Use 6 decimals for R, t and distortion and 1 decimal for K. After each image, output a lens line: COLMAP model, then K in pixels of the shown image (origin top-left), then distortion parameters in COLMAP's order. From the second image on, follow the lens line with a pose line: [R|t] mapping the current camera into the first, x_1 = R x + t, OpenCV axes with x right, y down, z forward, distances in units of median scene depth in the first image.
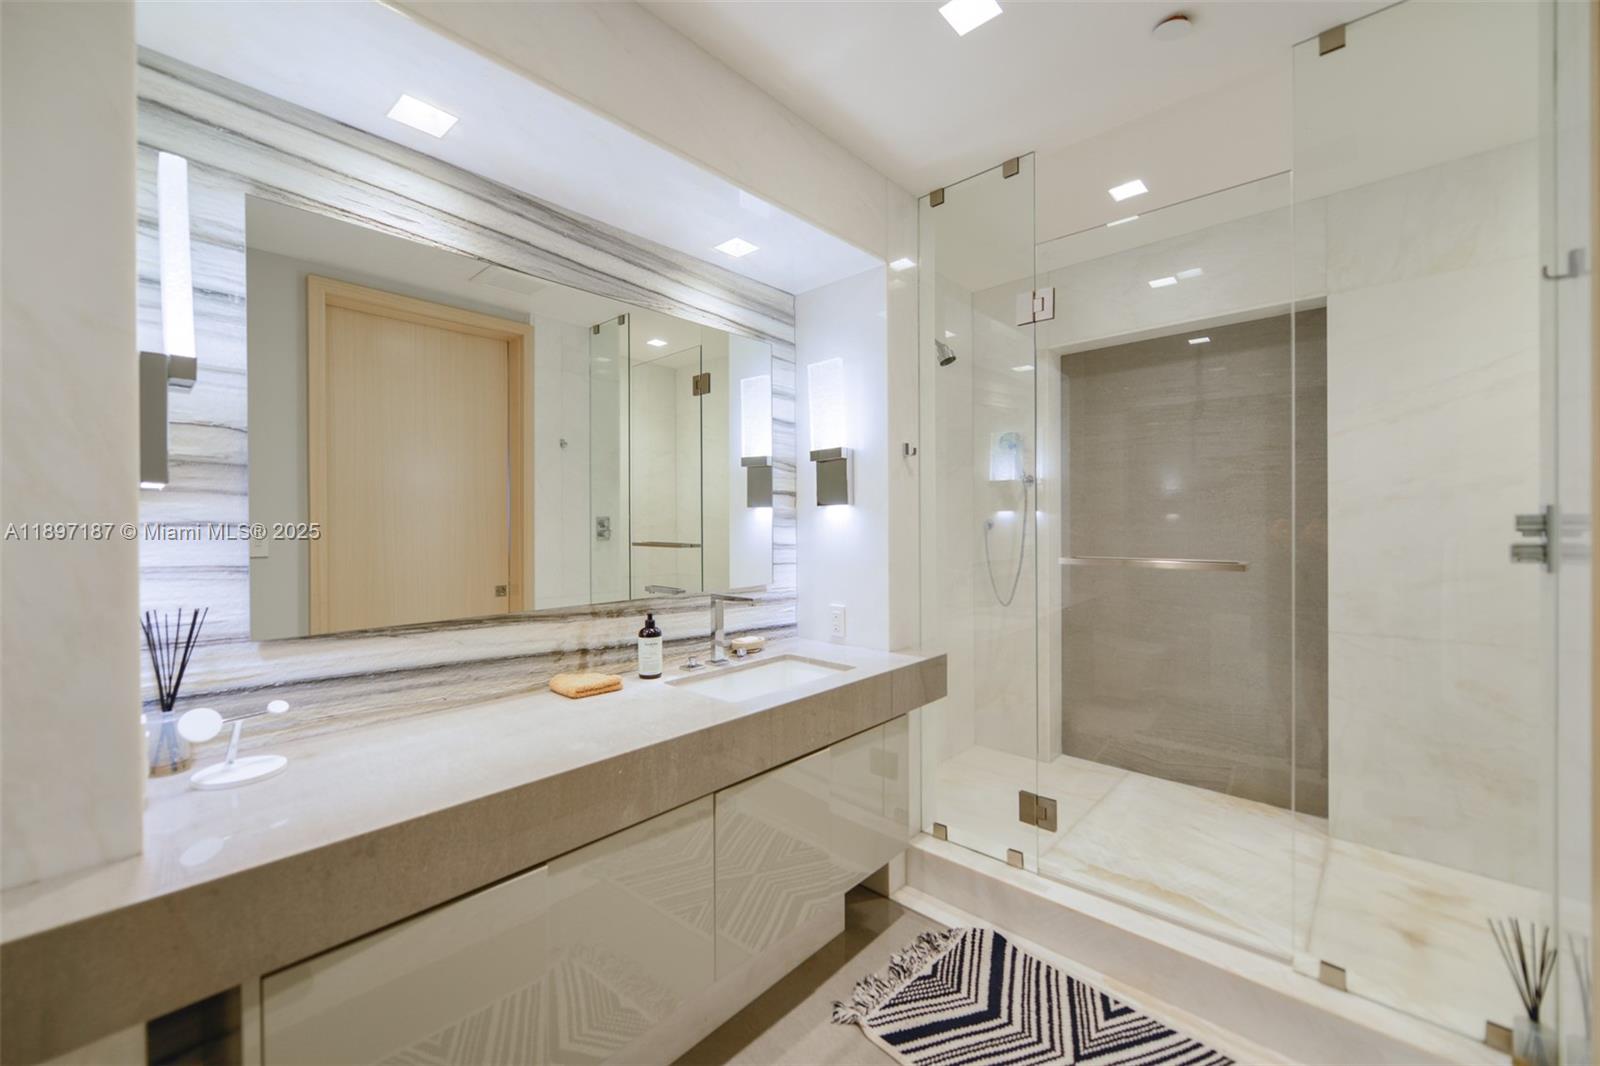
lens RADIAL K [[631.1, 0, 797.2], [0, 631.1, 533.0], [0, 0, 1]] dist [-0.000108, -0.001243]
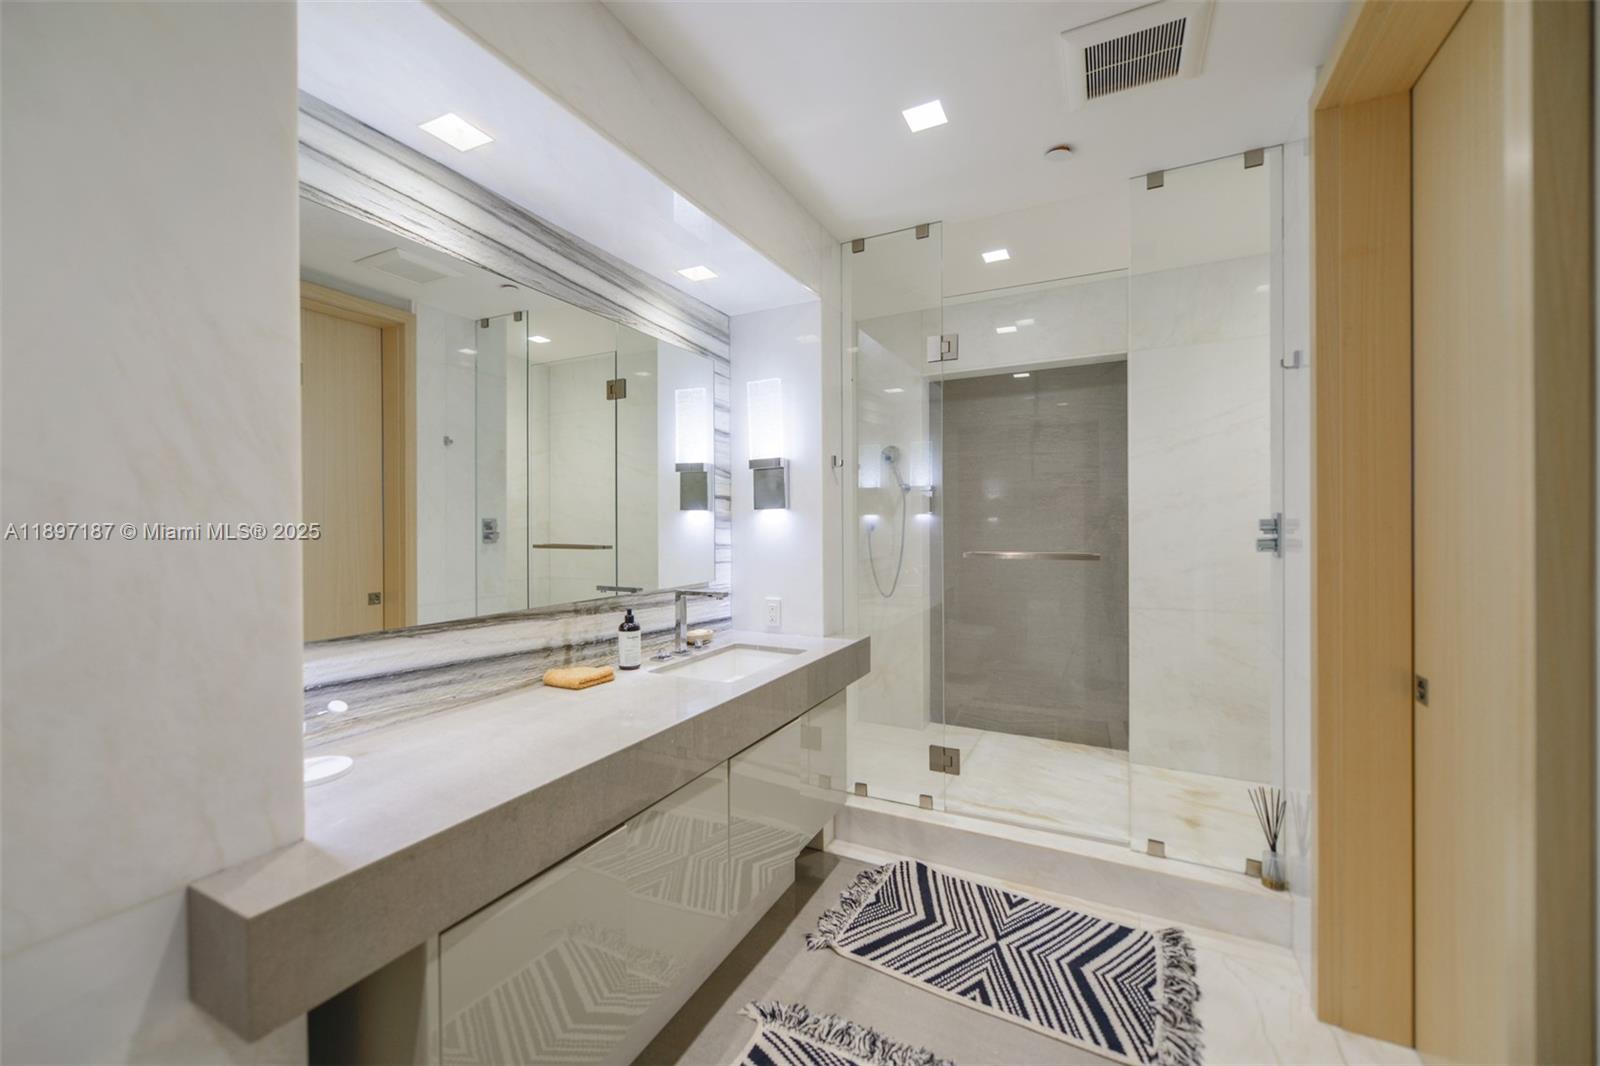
lens RADIAL K [[631.1, 0, 799.3], [0, 631.1, 536.2], [0, 0, 1]] dist [-0.000108, -0.001243]
pose [[0.961762, -0.004623, 0.273847, -0.251742], [0.004145, 0.999989, 0.002323, 0.002331], [-0.273854, -0.001099, 0.961771, -0.112217]]
